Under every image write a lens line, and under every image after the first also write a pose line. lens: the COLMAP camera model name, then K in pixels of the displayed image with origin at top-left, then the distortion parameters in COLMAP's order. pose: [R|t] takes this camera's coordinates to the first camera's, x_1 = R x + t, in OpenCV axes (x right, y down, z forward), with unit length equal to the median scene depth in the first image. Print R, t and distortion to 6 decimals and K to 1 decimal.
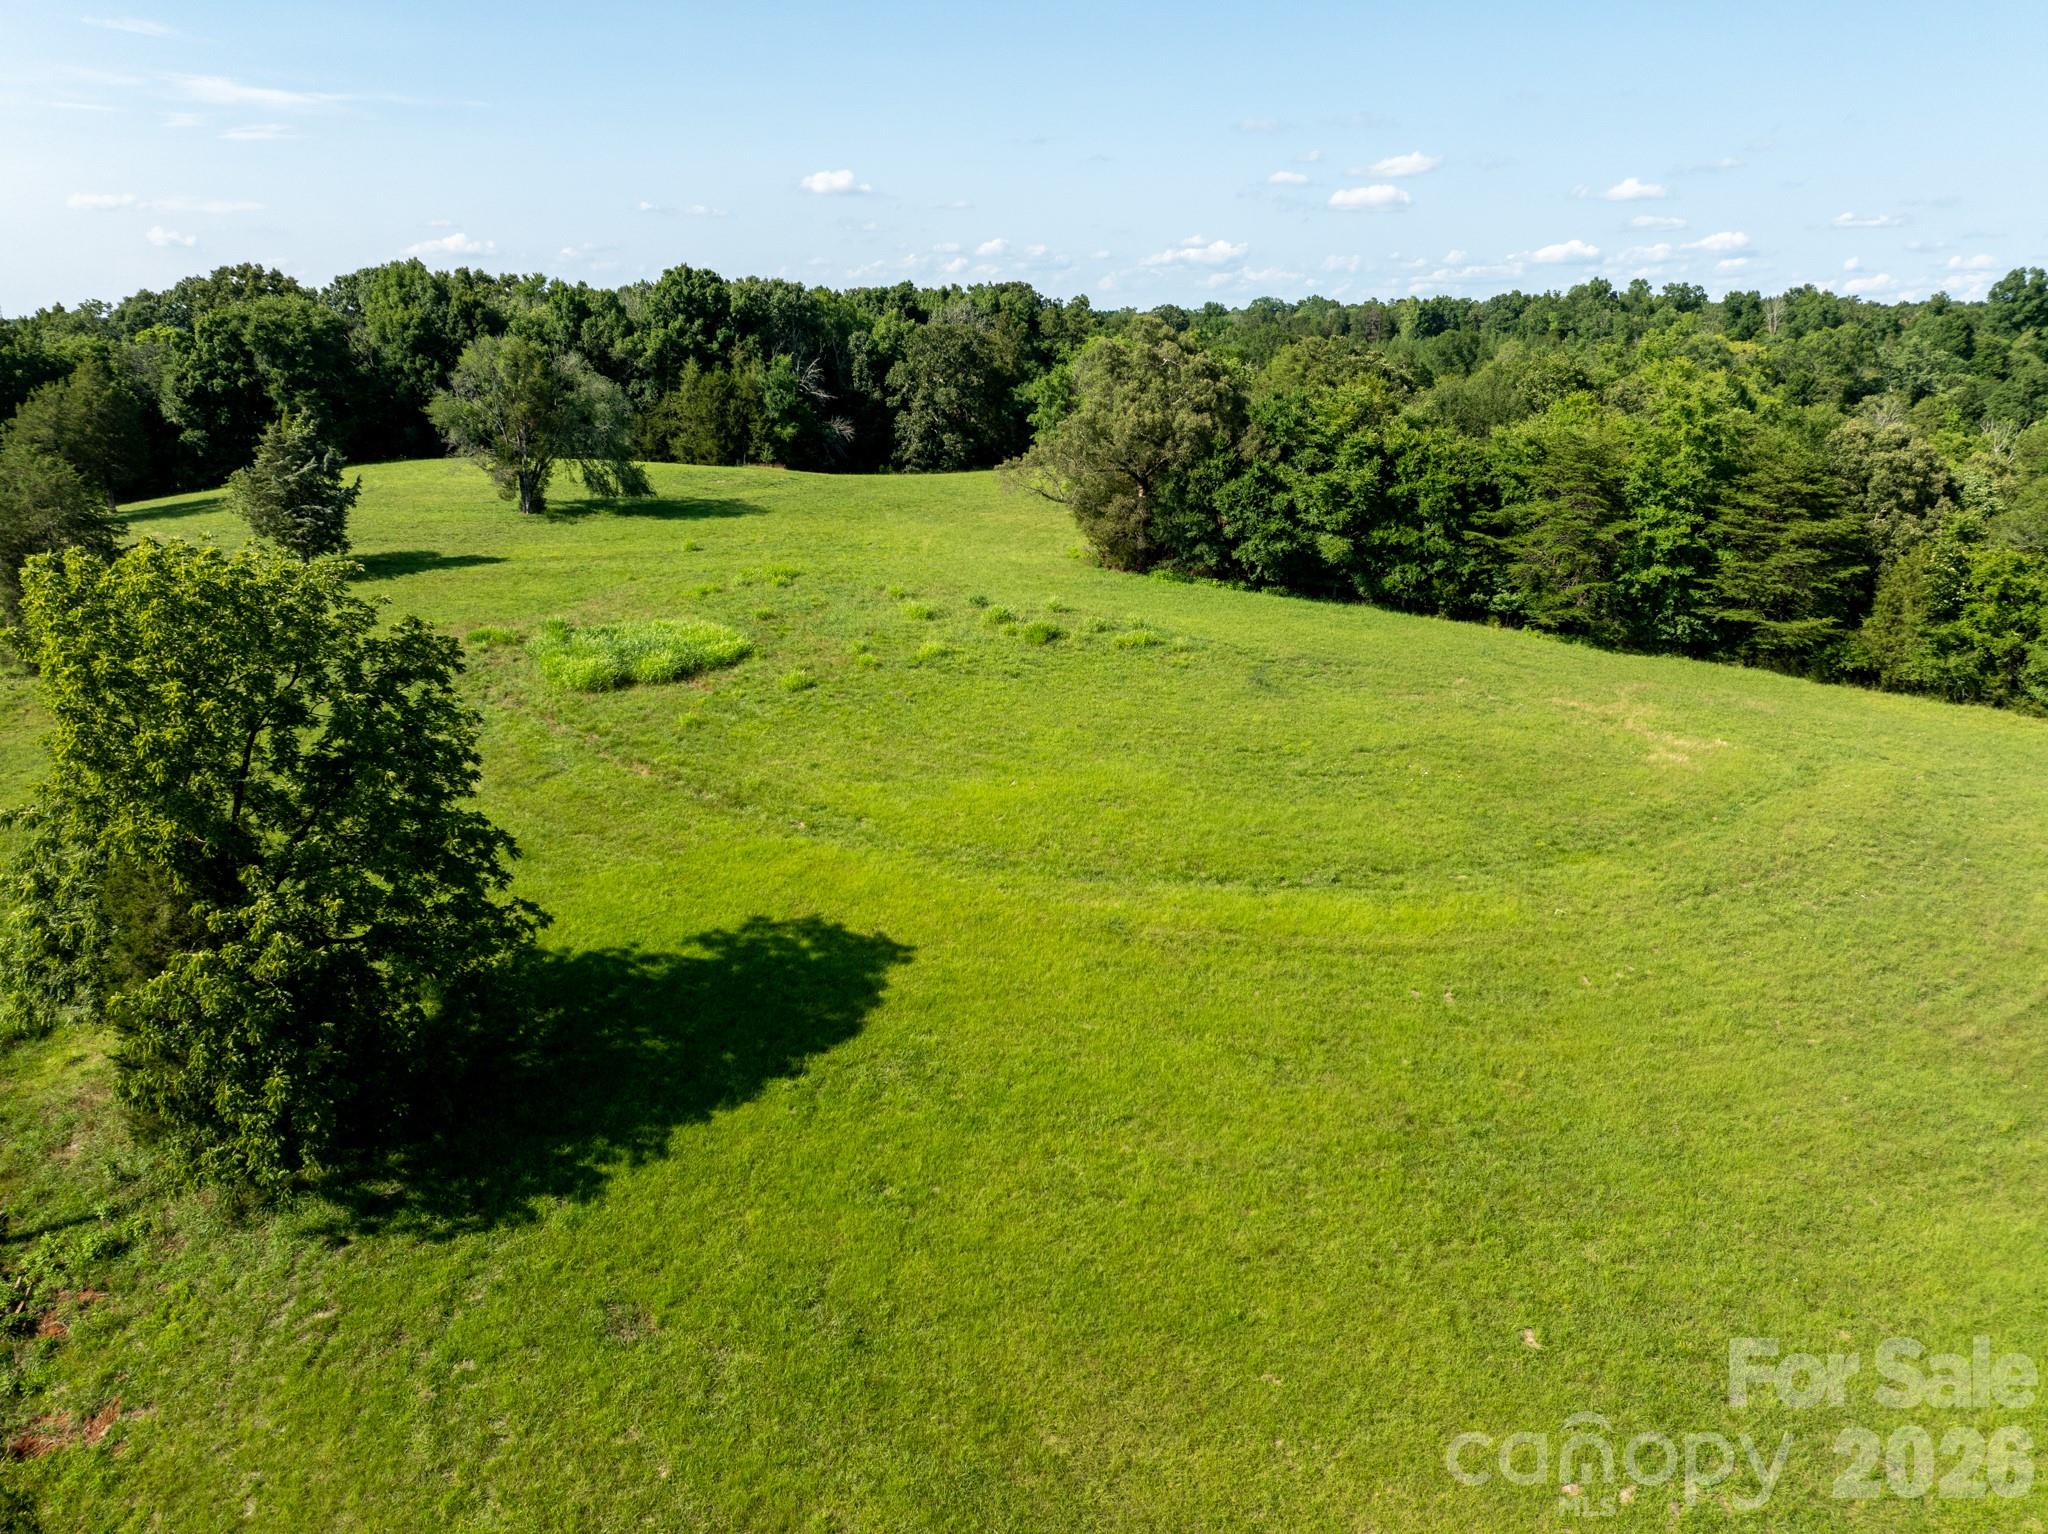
lens RADIAL K [[1440.2, 0, 1043.1], [0, 1440.2, 747.2], [0, 0, 1]] dist [-0.047806, 0.017779]
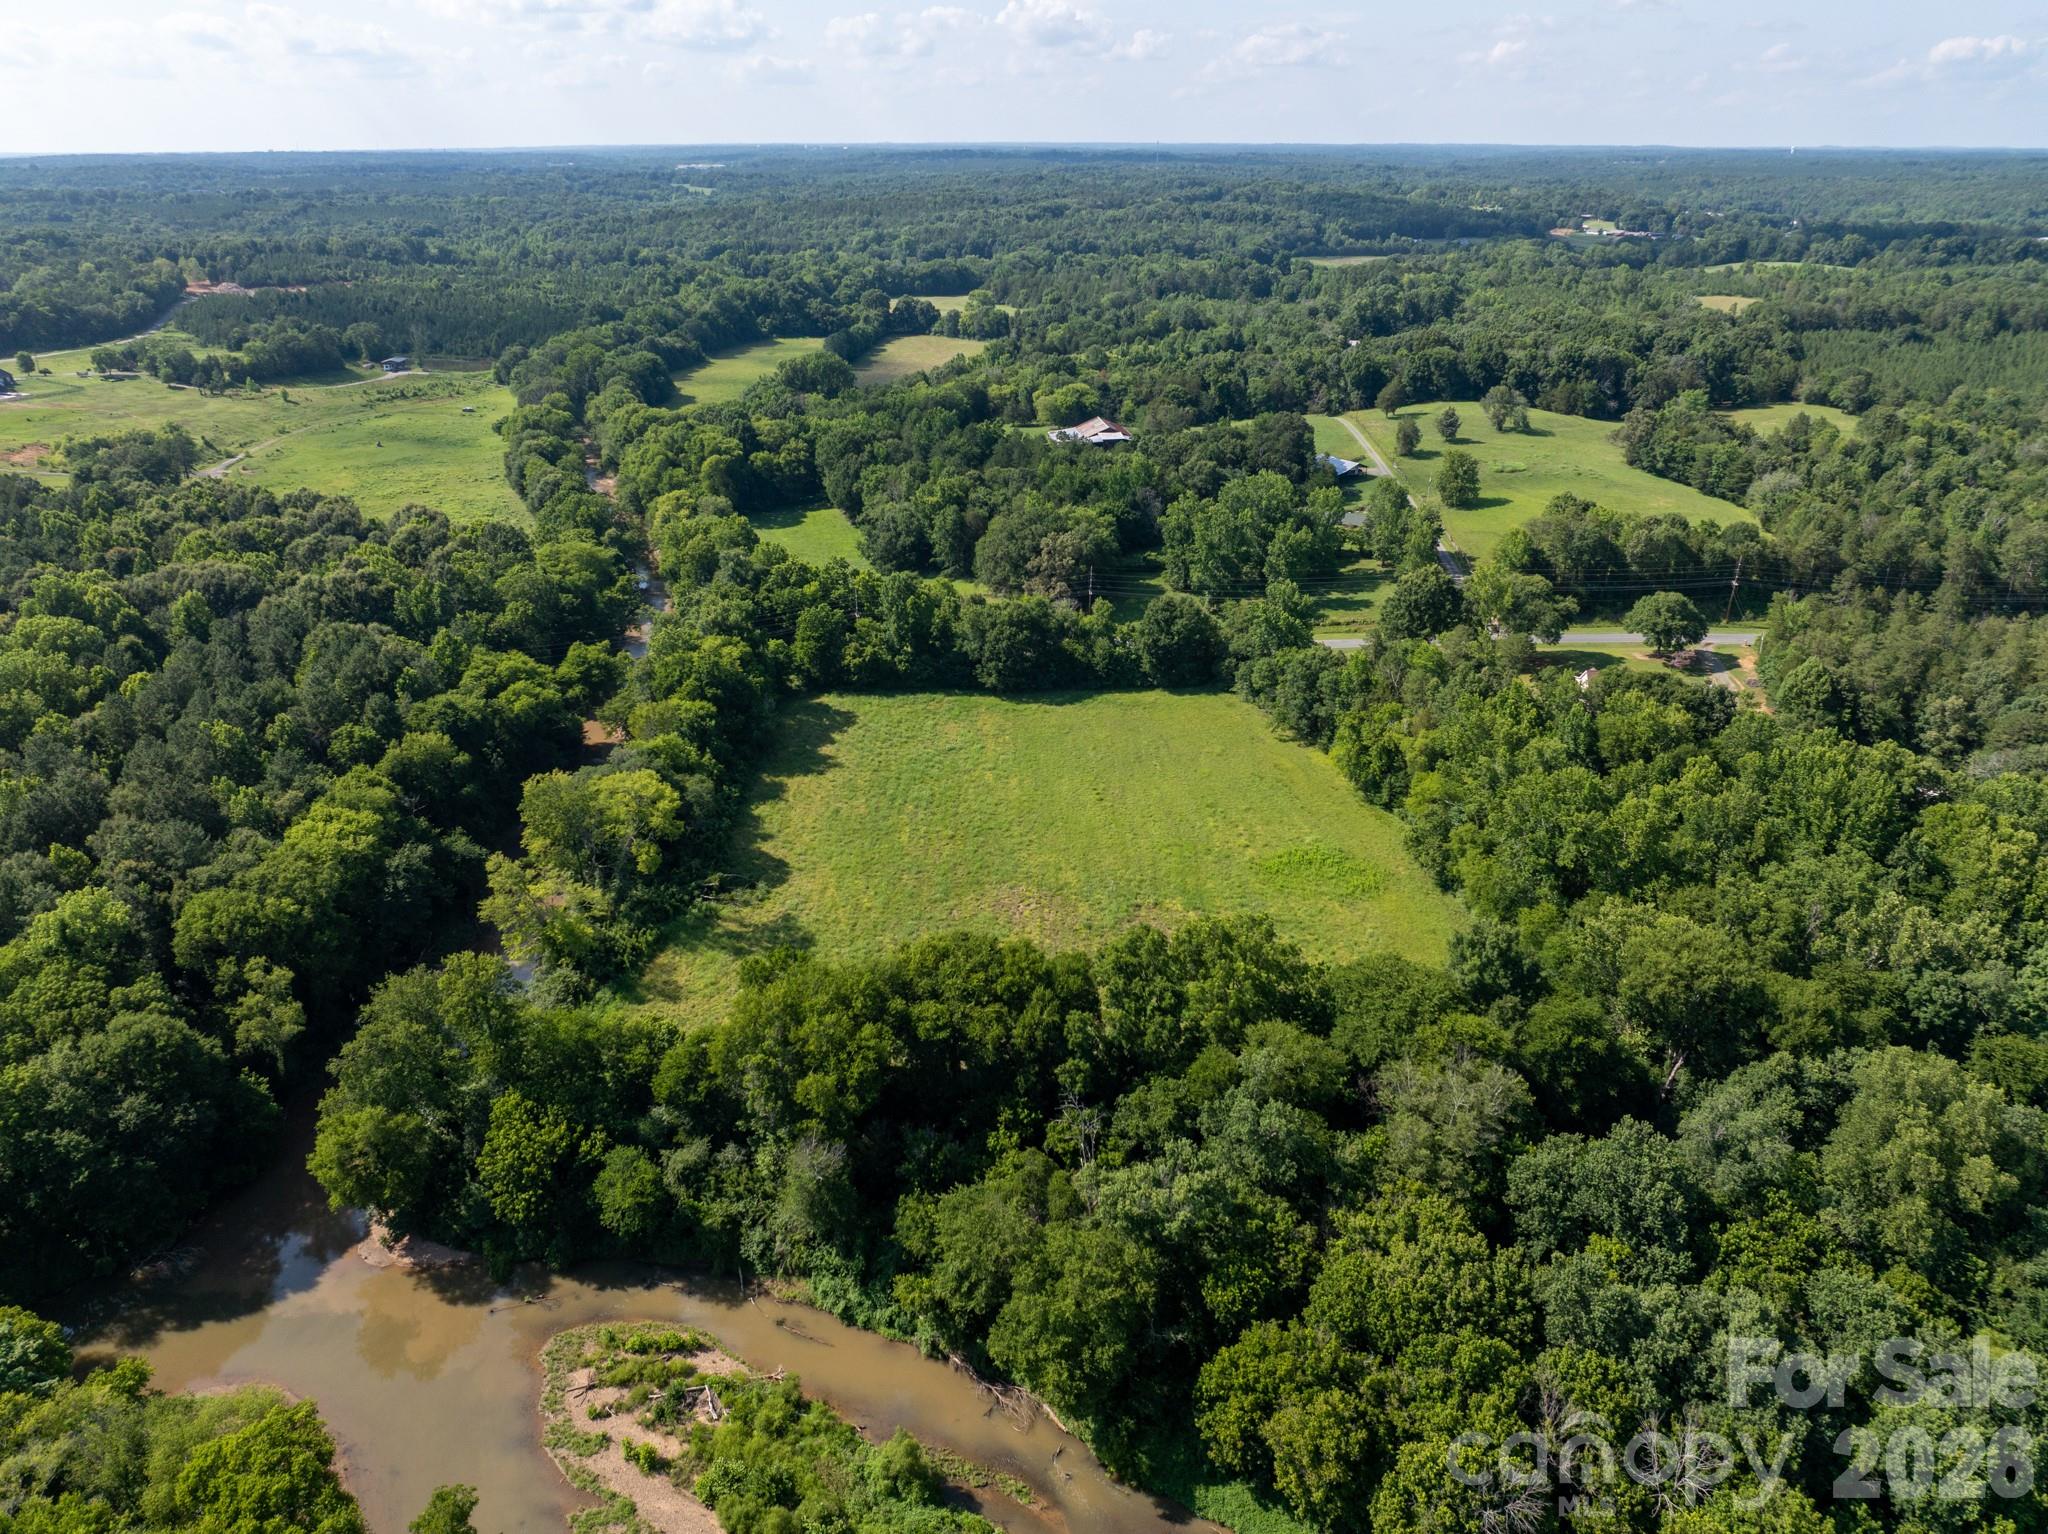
lens RADIAL K [[1440.2, 0, 1027.7], [0, 1440.2, 762.9], [0, 0, 1]] dist [-0.047806, 0.017779]
pose [[0.778477, 0.248626, -0.576333, 1.440556], [-0.172593, 0.967600, 0.184287, 0.281420], [0.603478, -0.043992, 0.796165, -3.771648]]
